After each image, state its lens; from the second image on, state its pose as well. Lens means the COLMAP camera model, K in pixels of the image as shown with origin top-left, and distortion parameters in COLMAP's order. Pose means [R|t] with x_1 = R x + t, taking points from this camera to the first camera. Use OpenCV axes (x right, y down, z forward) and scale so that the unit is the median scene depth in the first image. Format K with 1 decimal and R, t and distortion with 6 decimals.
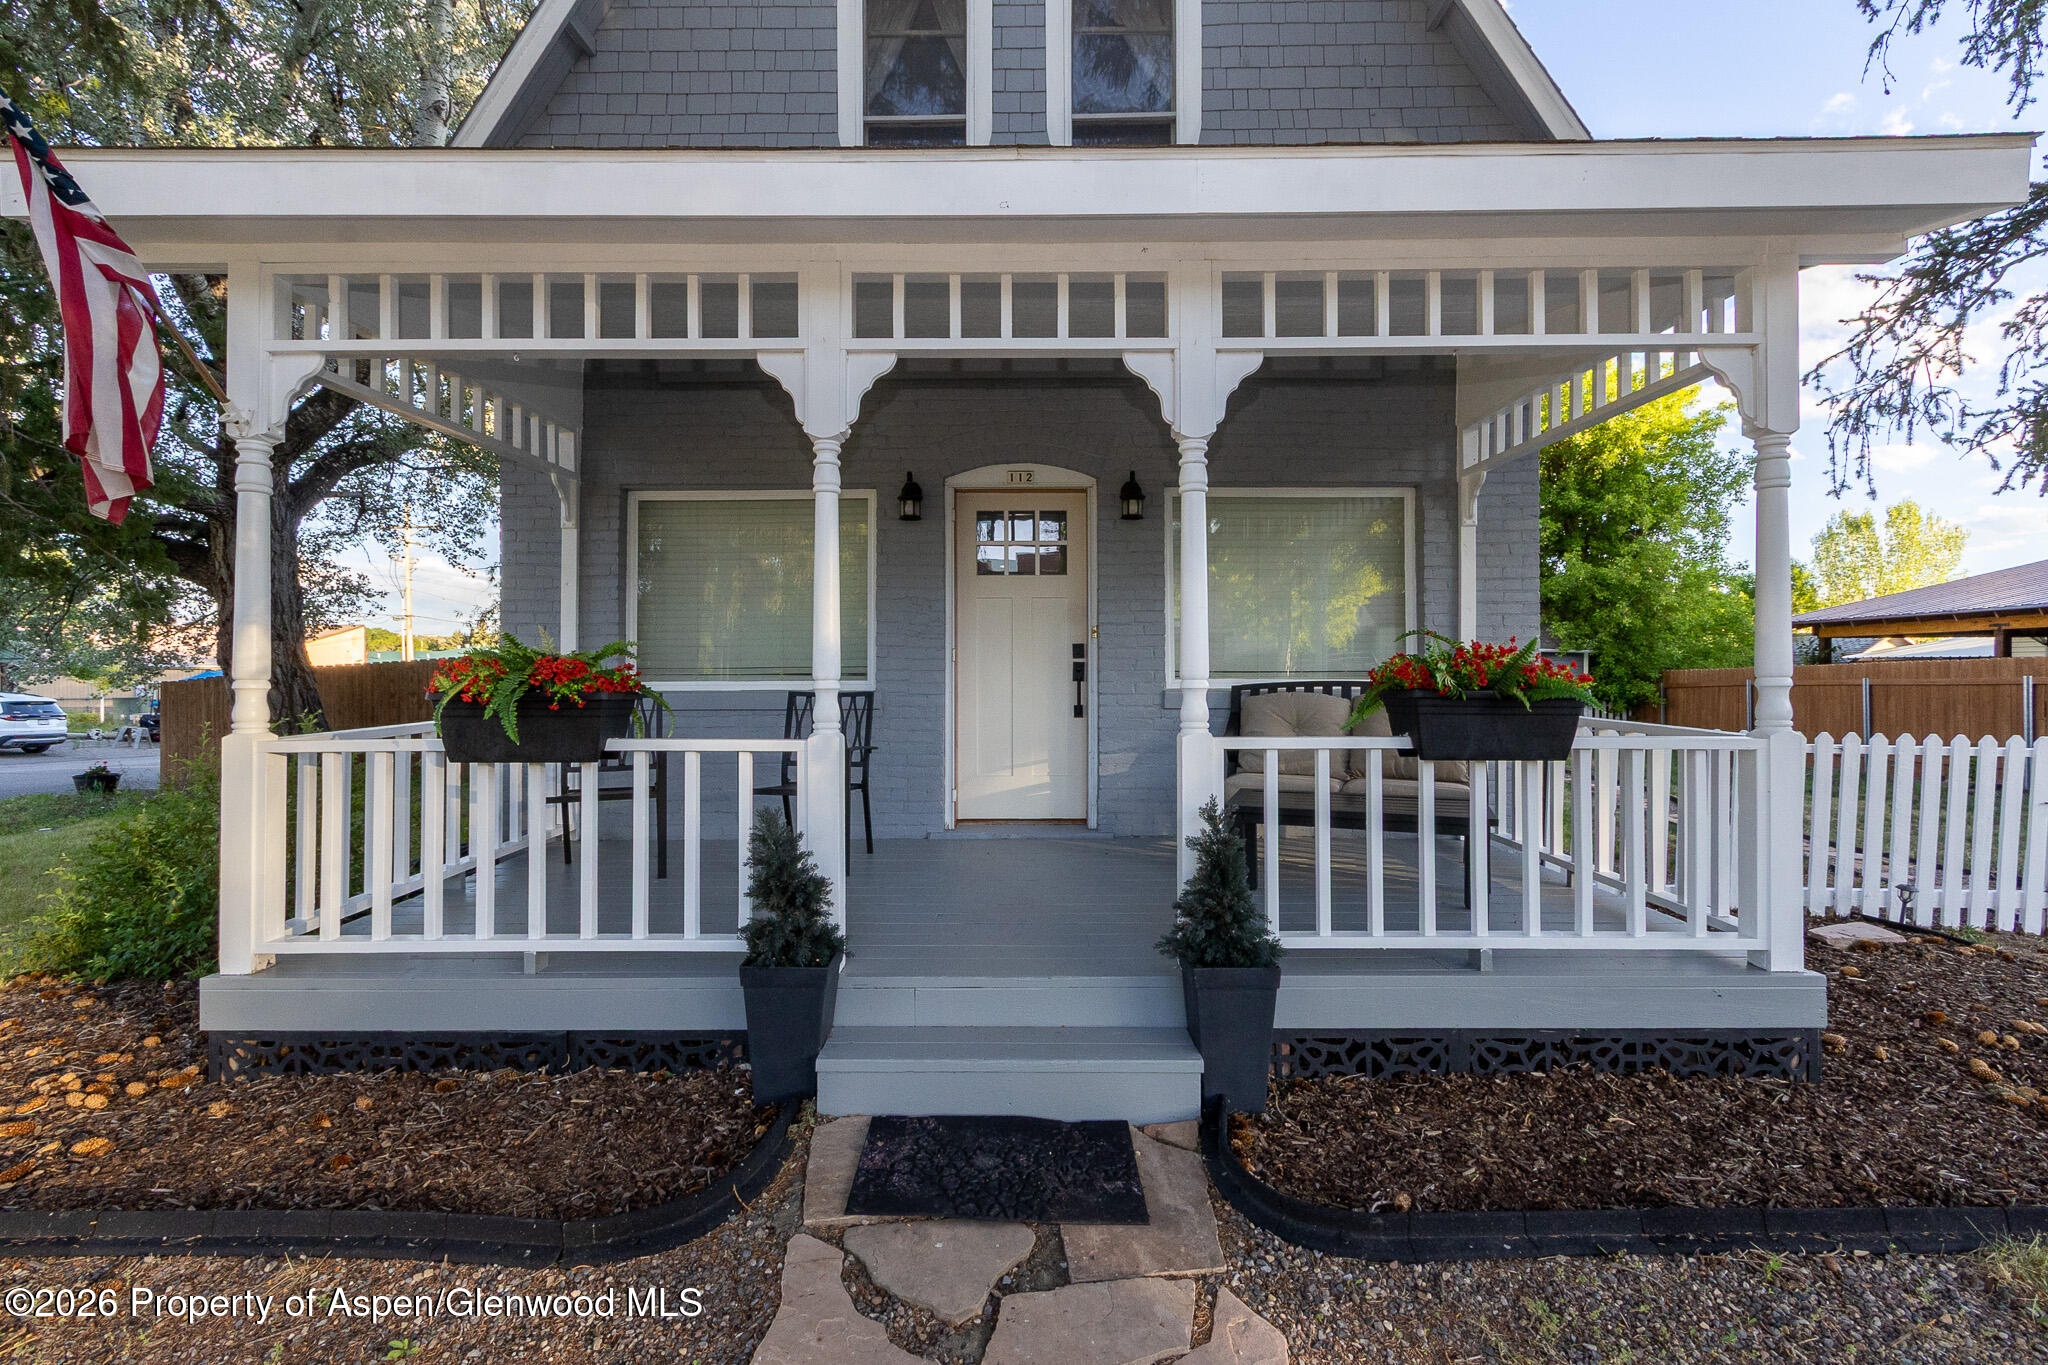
lens RADIAL K [[927.8, 0, 1031.4], [0, 927.8, 676.5], [0, 0, 1]] dist [0.001949, -0.000436]
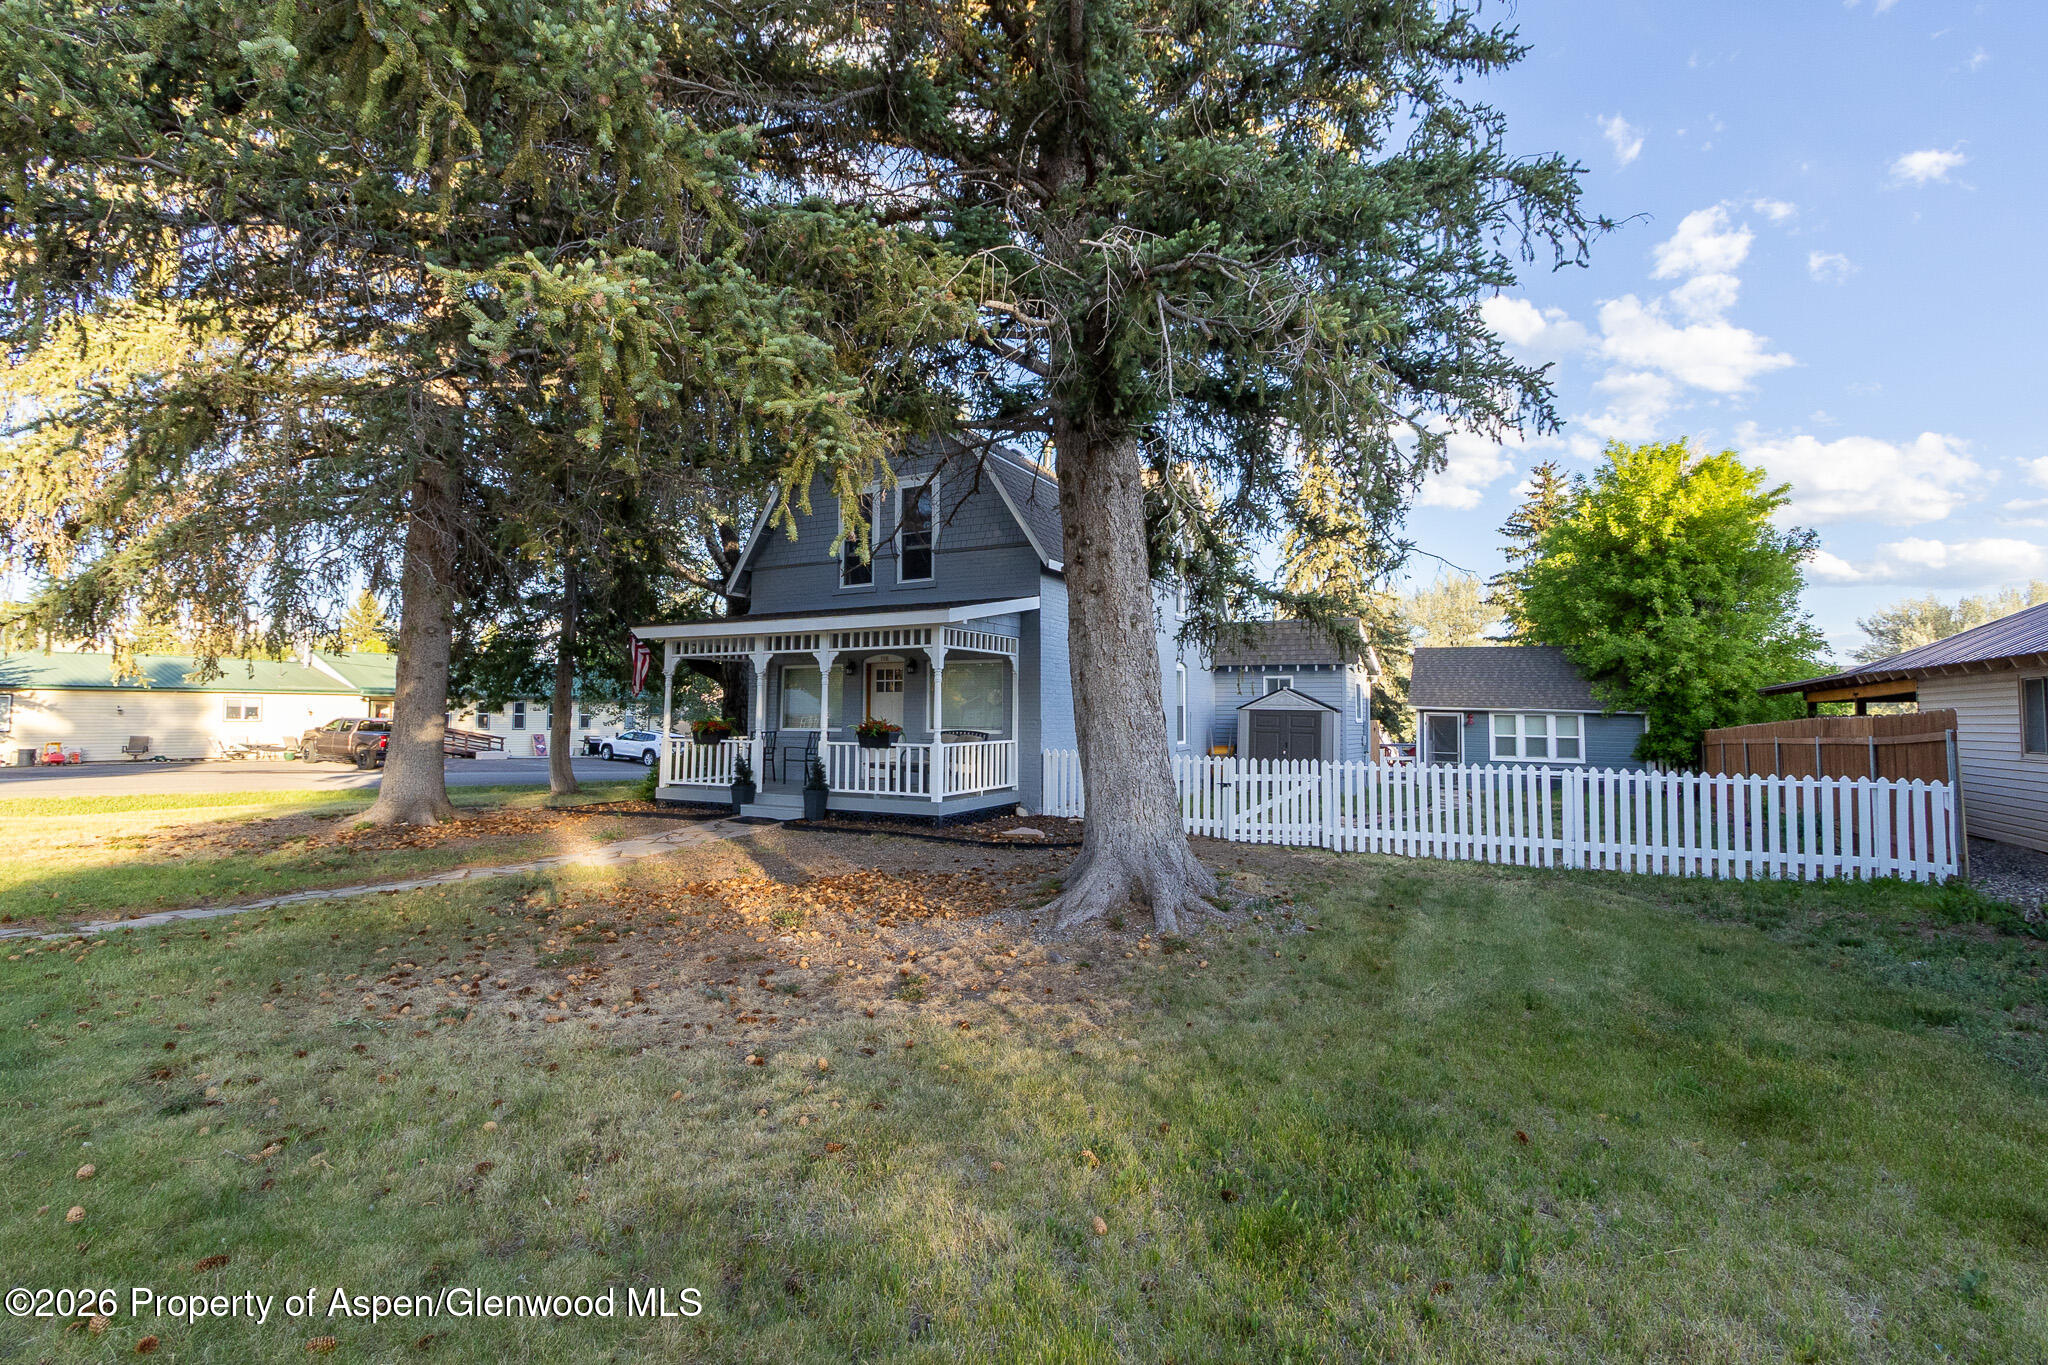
lens RADIAL K [[908.1, 0, 1044.8], [0, 908.1, 658.6], [0, 0, 1]] dist [0.016828, 0.000061]
pose [[0.890631, -0.025530, -0.454009, 2.977702], [-0.008732, 0.997279, -0.073208, -0.019734], [0.454642, 0.069165, 0.887985, -2.263642]]
